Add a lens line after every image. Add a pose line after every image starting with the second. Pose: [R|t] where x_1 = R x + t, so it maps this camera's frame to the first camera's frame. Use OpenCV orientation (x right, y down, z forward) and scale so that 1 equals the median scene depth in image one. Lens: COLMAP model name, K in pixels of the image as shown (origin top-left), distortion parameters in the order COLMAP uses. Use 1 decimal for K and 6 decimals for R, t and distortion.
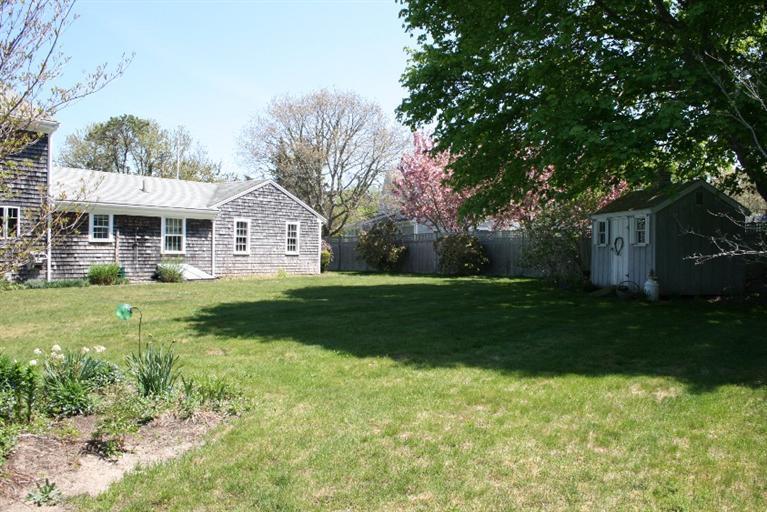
lens RADIAL K [[638.5, 0, 383.5], [0, 638.5, 256.0], [0, 0, 1]] dist [-0.171902, 0.169439]
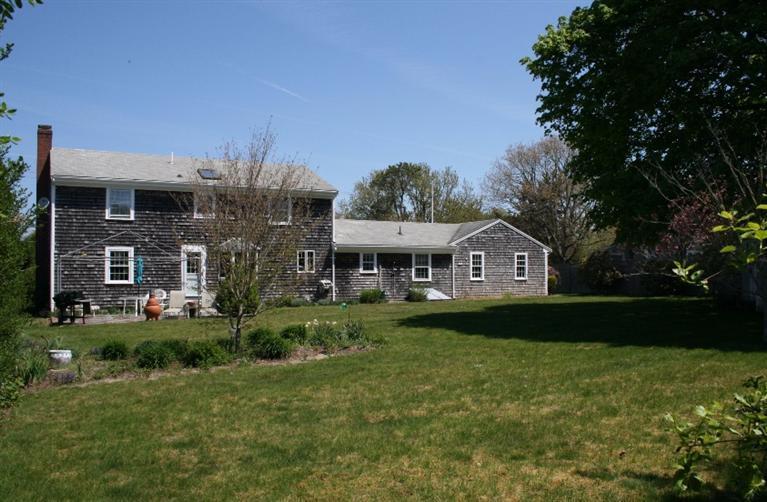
lens RADIAL K [[632.1, 0, 383.5], [0, 632.1, 251.0], [0, 0, 1]] dist [-0.078626, 0.006901]
pose [[0.903620, -0.035655, -0.426849, 0.157438], [0.014591, 0.998513, -0.052520, 0.002206], [0.428087, 0.041230, 0.902796, -0.230839]]
